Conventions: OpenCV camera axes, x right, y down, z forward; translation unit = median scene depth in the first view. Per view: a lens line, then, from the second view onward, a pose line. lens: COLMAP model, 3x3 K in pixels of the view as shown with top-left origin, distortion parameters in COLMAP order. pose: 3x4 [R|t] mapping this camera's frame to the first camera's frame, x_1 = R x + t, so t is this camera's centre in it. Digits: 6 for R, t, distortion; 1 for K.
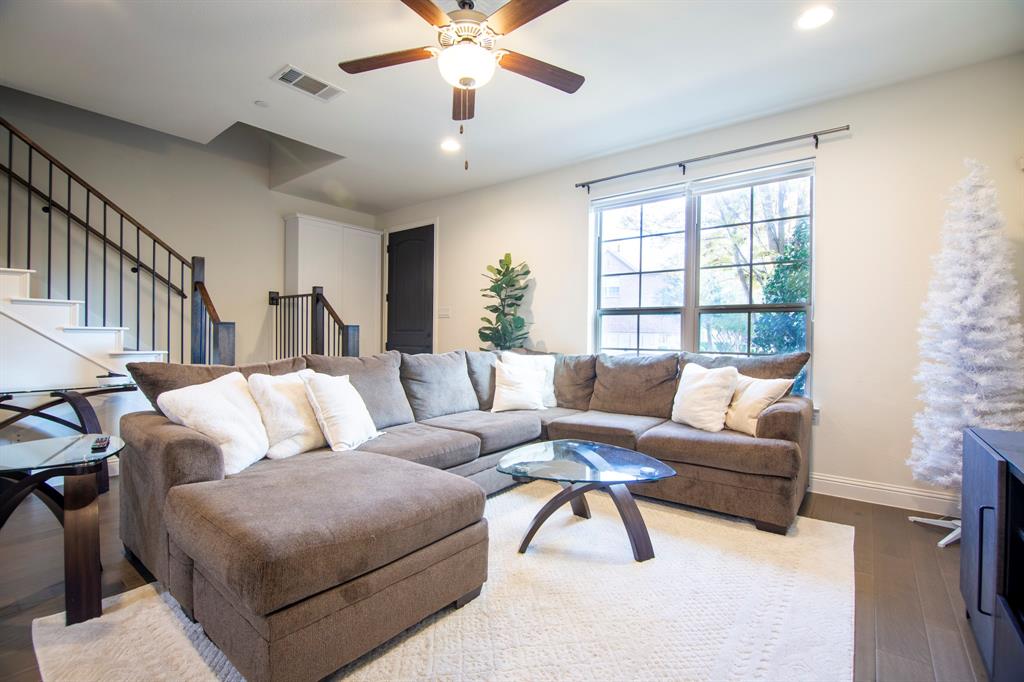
lens RADIAL K [[455.3, 0, 509.8], [0, 455.3, 337.9], [0, 0, 1]] dist [0.001052, -0.000014]
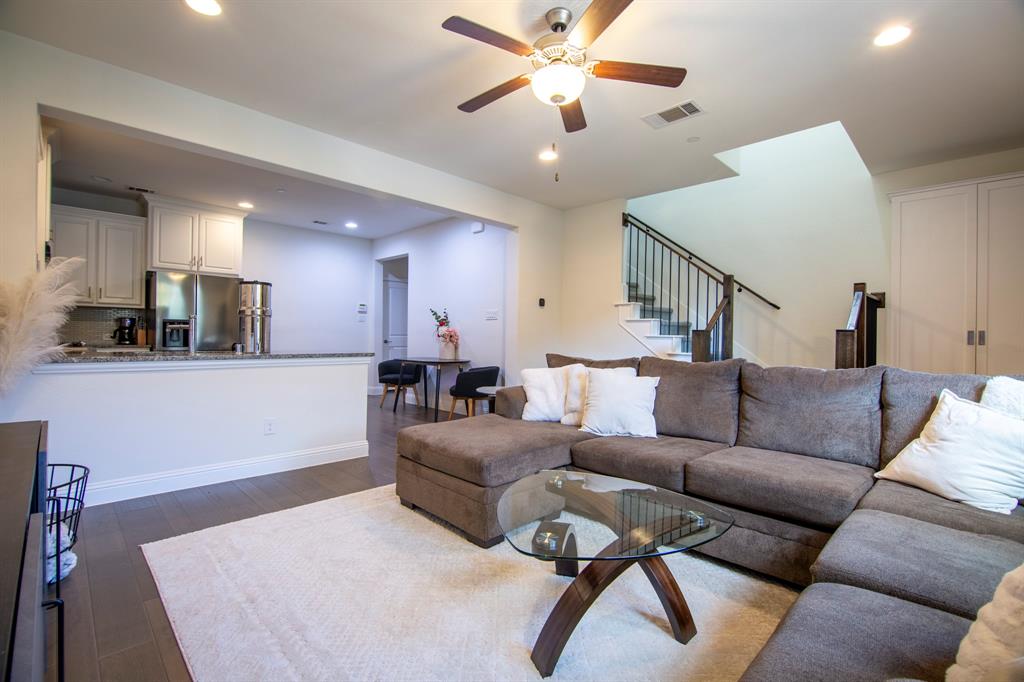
lens RADIAL K [[455.3, 0, 509.5], [0, 455.3, 338.4], [0, 0, 1]] dist [0.001052, -0.000014]
pose [[-0.117407, -0.006681, -0.993061, 0.645980], [-0.016938, 0.999845, -0.004724, 0.001845], [0.992939, 0.016266, -0.117502, 0.678052]]
